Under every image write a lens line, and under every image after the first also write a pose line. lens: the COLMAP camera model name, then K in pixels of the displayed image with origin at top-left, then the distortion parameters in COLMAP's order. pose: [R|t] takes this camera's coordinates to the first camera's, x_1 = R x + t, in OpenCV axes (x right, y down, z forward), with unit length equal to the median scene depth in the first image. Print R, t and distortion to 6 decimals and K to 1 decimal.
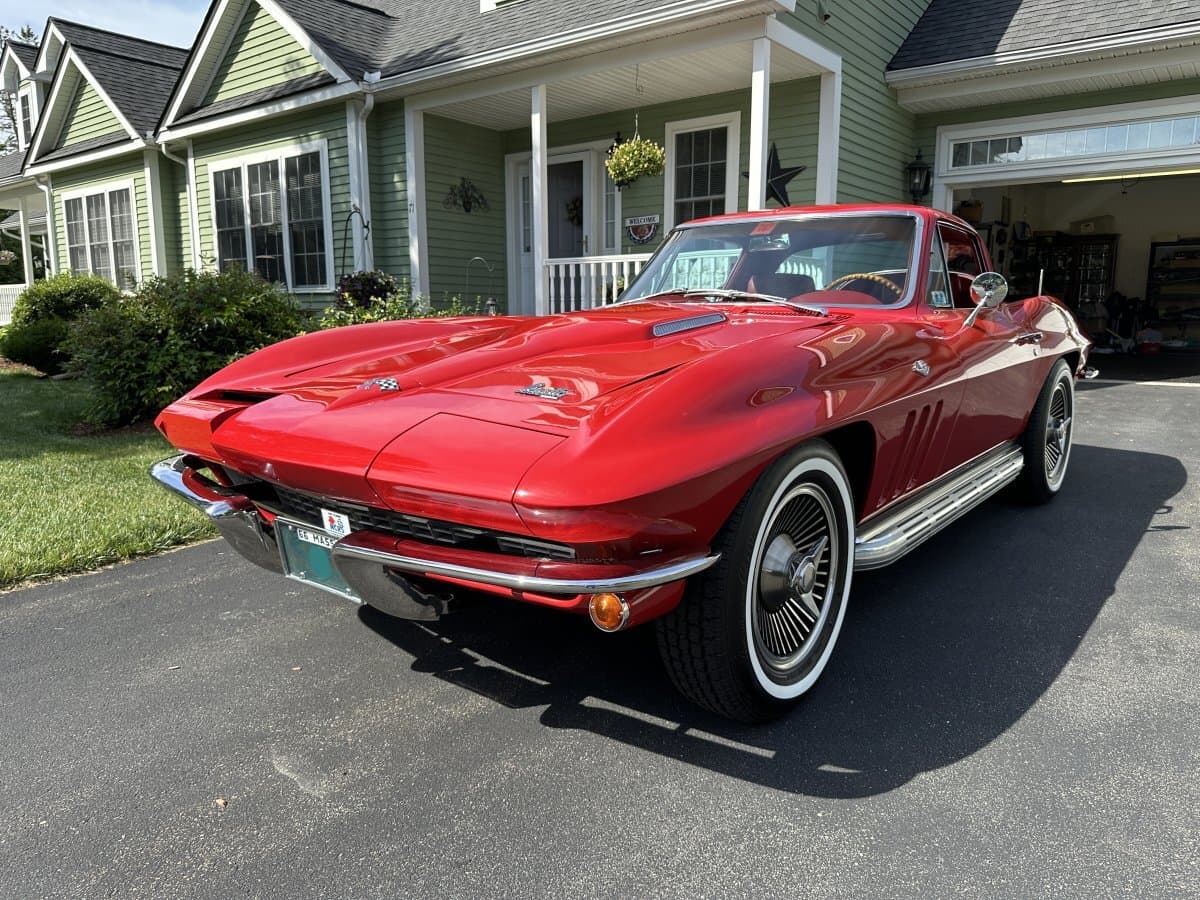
lens RADIAL K [[843.6, 0, 611.1], [0, 843.6, 447.2], [0, 0, 1]] dist [0.013032, -0.024918]
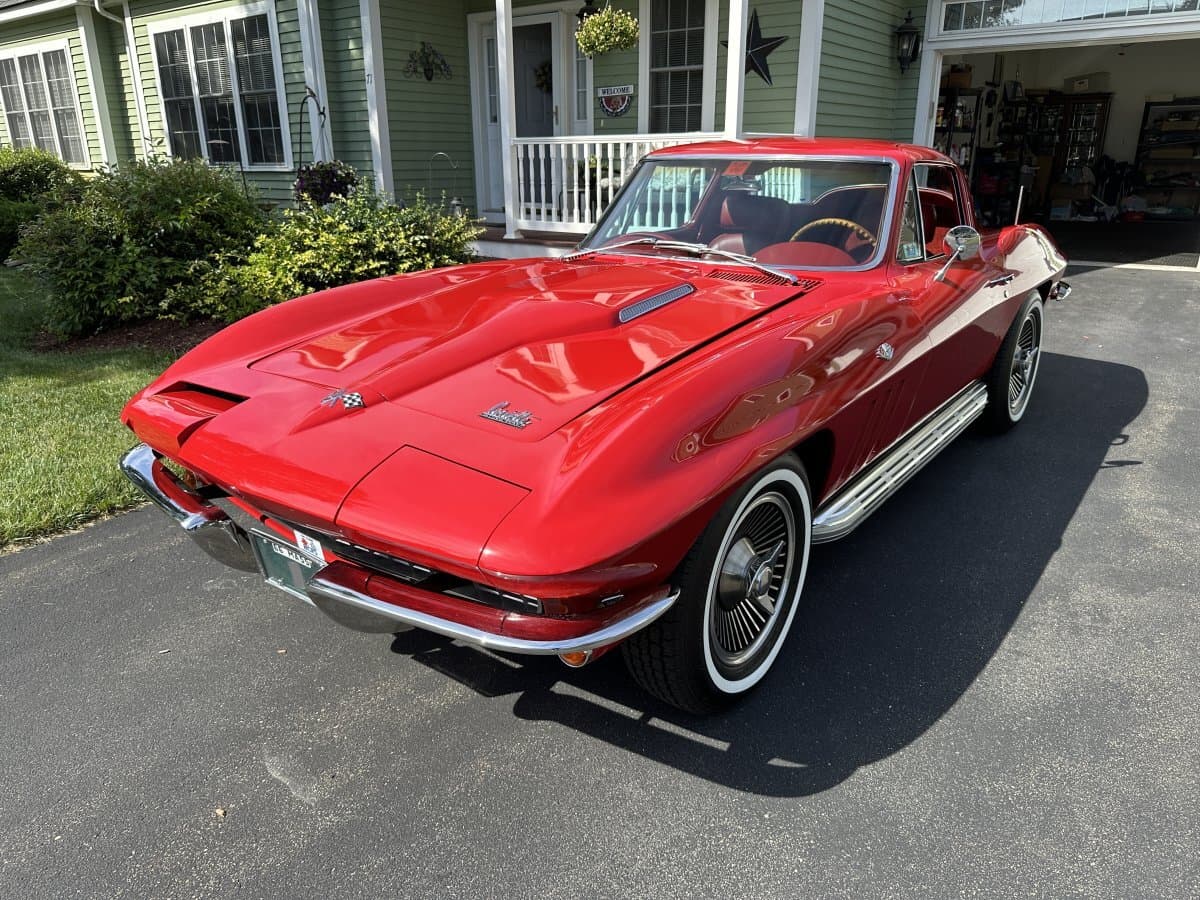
lens RADIAL K [[843.6, 0, 605.4], [0, 843.6, 446.3], [0, 0, 1]] dist [0.013032, -0.024918]
pose [[0.999754, -0.012266, 0.018497, 0.005663], [0.008929, 0.985277, 0.170732, -0.061932], [-0.020319, -0.170525, 0.985144, -0.001044]]
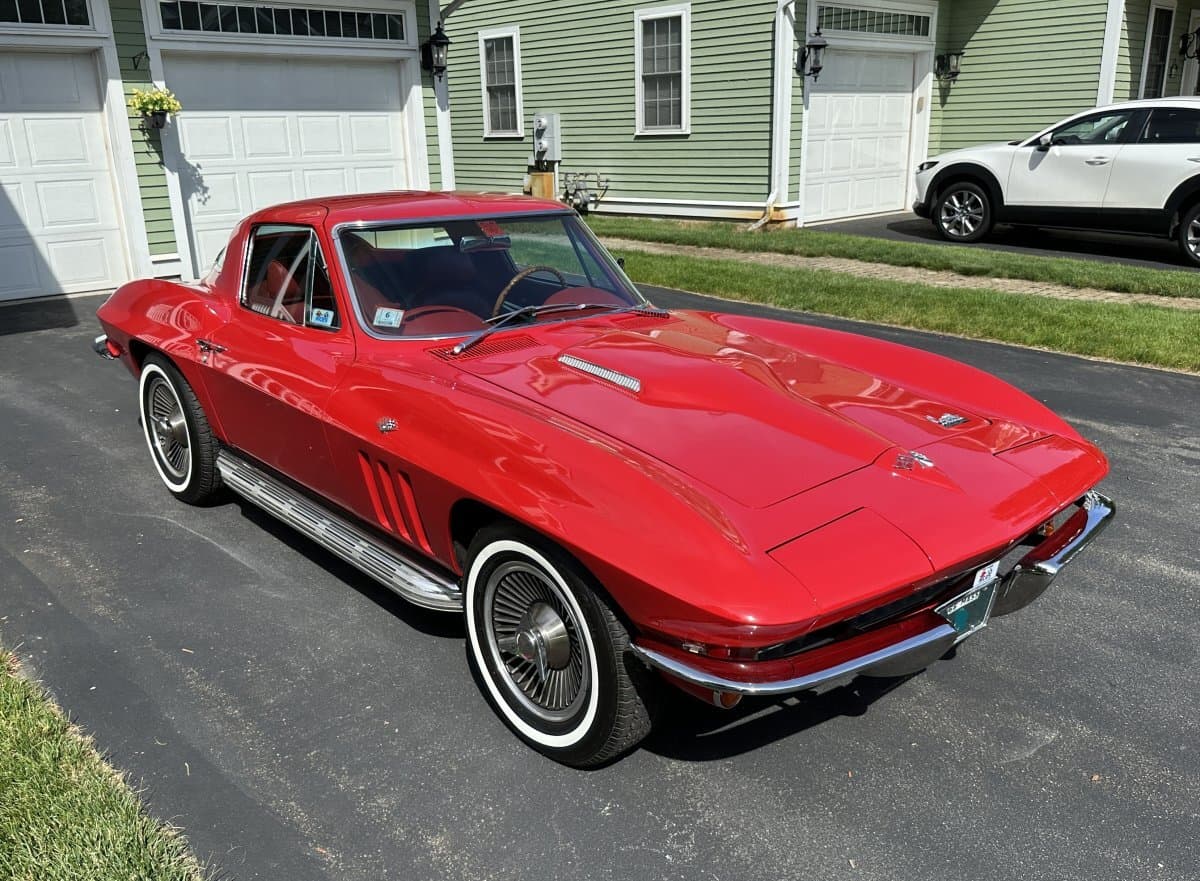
lens RADIAL K [[1046.2, 0, 586.2], [0, 1046.2, 463.1], [0, 0, 1]] dist [0.015191, -0.020796]
pose [[0.170206, -0.306295, 0.936597, -0.542184], [0.178384, 0.944339, 0.276410, -0.175299], [-0.969128, 0.120027, 0.215370, 0.371070]]
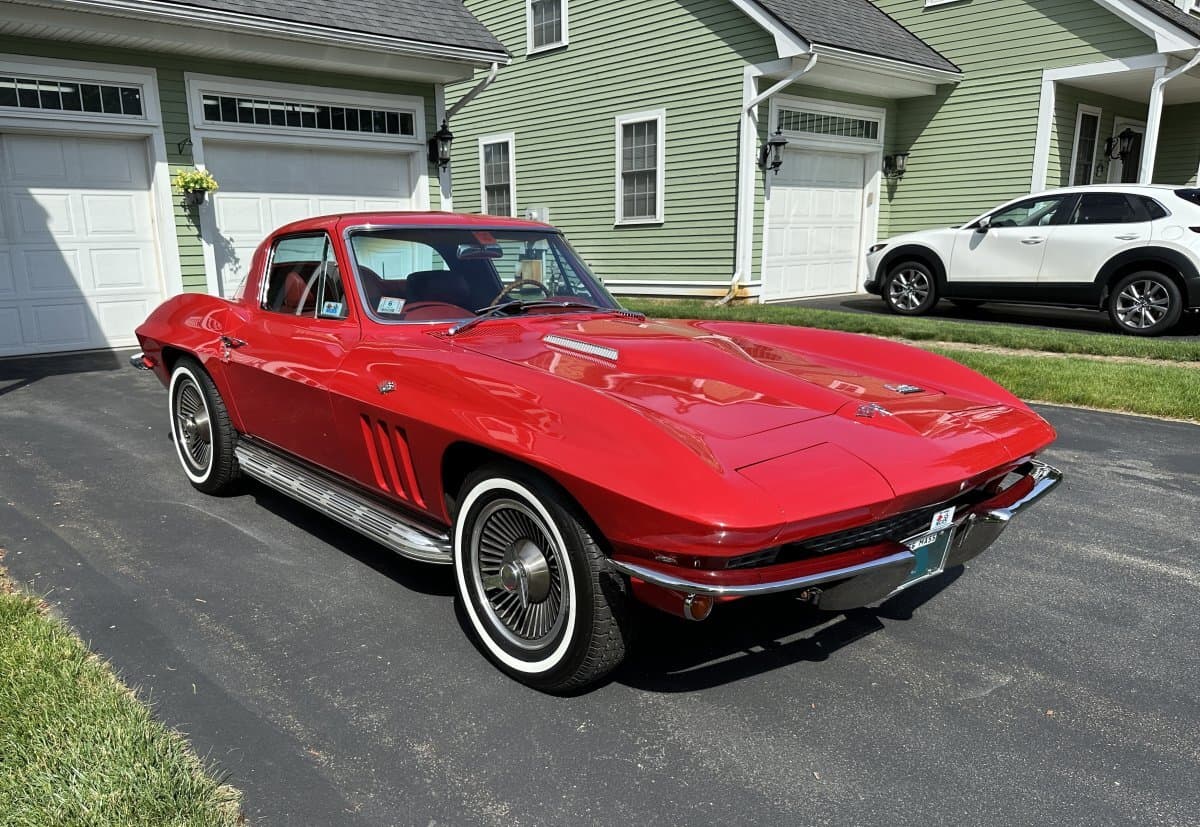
lens RADIAL K [[932.2, 0, 538.6], [0, 932.2, 482.0], [0, 0, 1]] dist [0.029708, -0.041849]
pose [[0.204143, -0.248063, 0.946990, -0.544720], [0.171719, 0.961437, 0.214830, -0.114103], [-0.963763, 0.118760, 0.238868, 0.380994]]
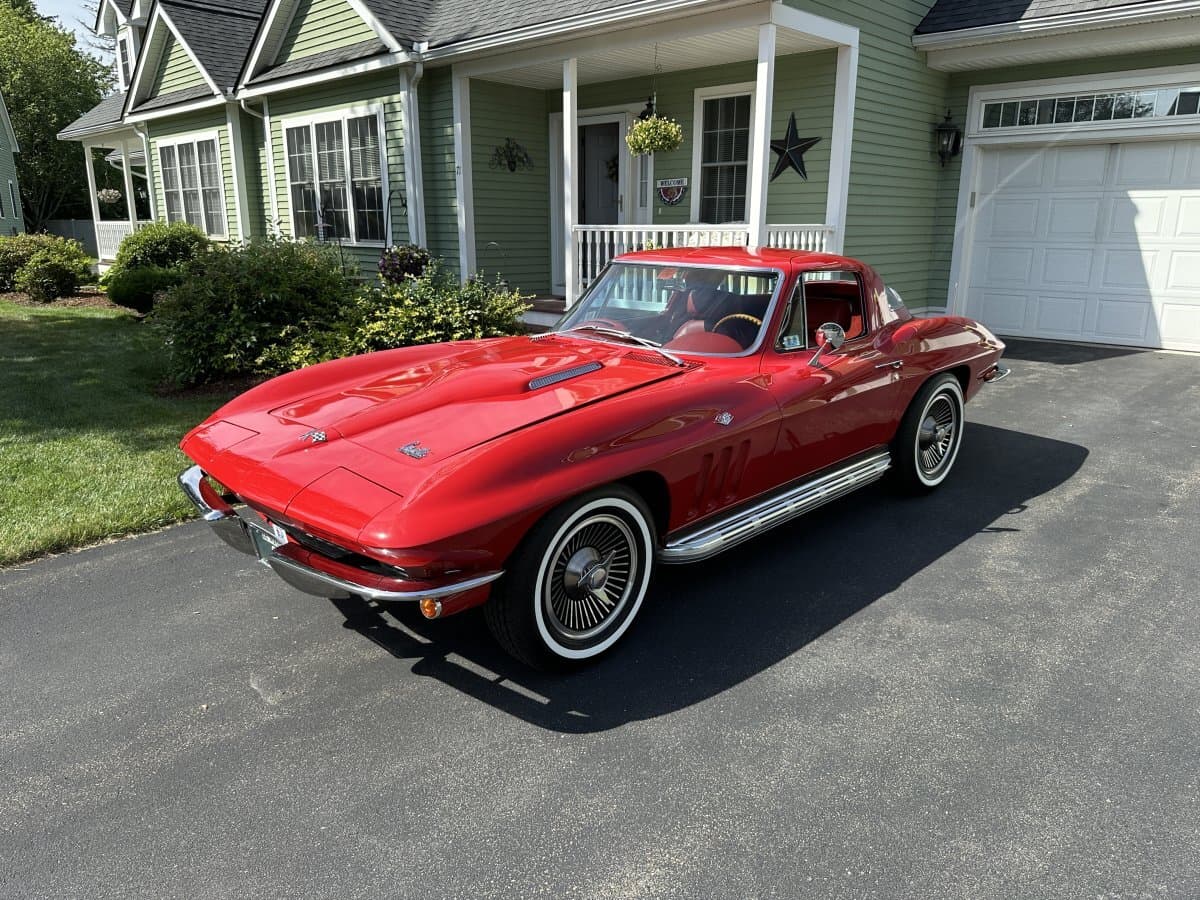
lens RADIAL K [[843.6, 0, 617.5], [0, 843.6, 452.5], [0, 0, 1]] dist [0.013032, -0.024918]
pose [[0.994875, 0.031212, -0.096169, 0.128401], [-0.021068, 0.994275, 0.104751, -0.069289], [0.098888, -0.102188, 0.989838, -0.131604]]
